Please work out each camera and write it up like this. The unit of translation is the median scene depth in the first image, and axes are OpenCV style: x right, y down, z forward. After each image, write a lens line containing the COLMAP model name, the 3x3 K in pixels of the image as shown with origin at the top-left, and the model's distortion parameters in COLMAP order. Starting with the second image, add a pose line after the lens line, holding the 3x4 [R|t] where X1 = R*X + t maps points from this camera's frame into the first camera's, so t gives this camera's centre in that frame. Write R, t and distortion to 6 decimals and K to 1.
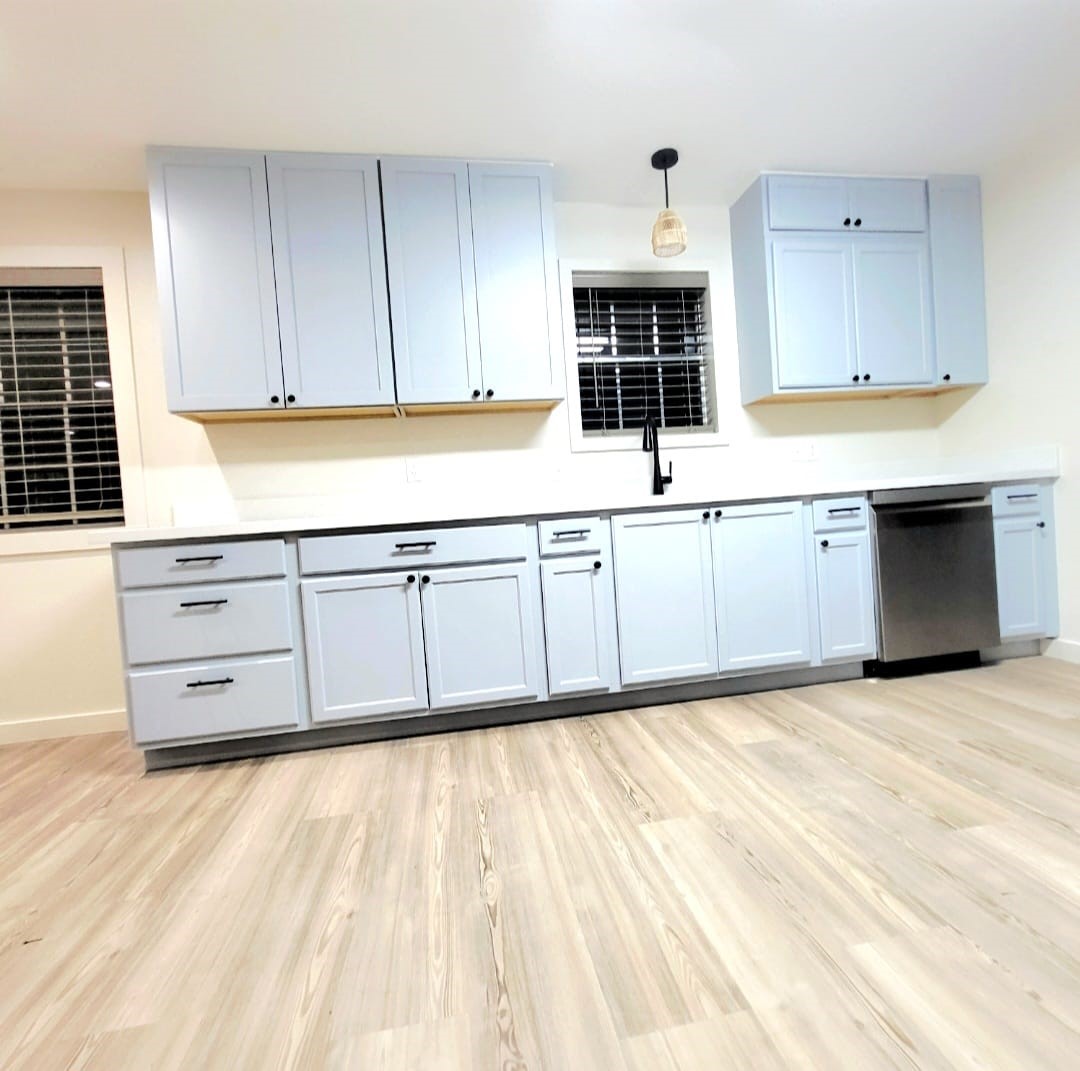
lens RADIAL K [[563.7, 0, 540.9], [0, 563.7, 521.3], [0, 0, 1]] dist [0.002622, 0.000979]
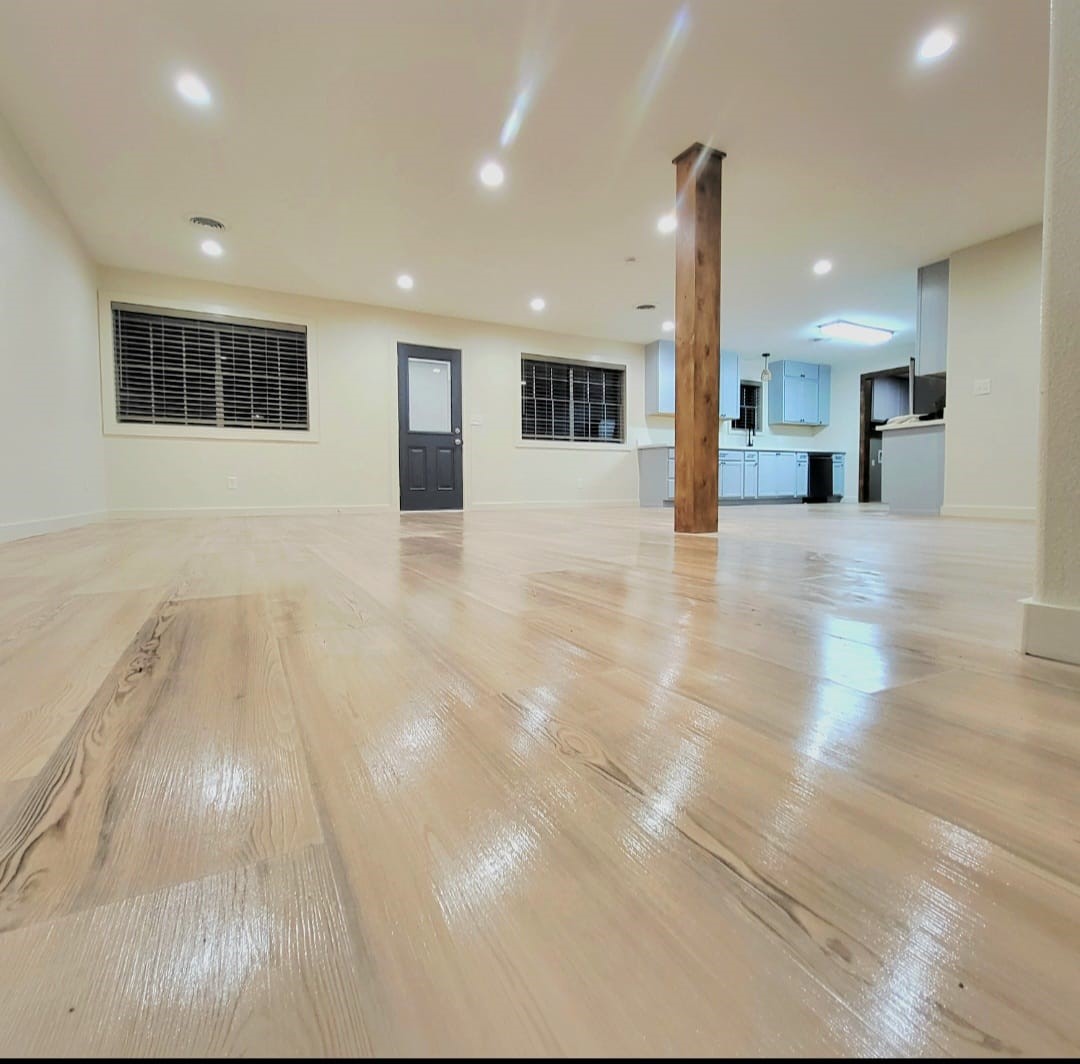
lens RADIAL K [[563.7, 0, 540.9], [0, 563.7, 517.8], [0, 0, 1]] dist [0.002622, 0.000979]
pose [[0.946598, 0.043276, 0.319500, -2.192693], [-0.046877, 0.998894, 0.003585, 0.436236], [-0.318991, -0.018371, 0.947580, -1.922149]]
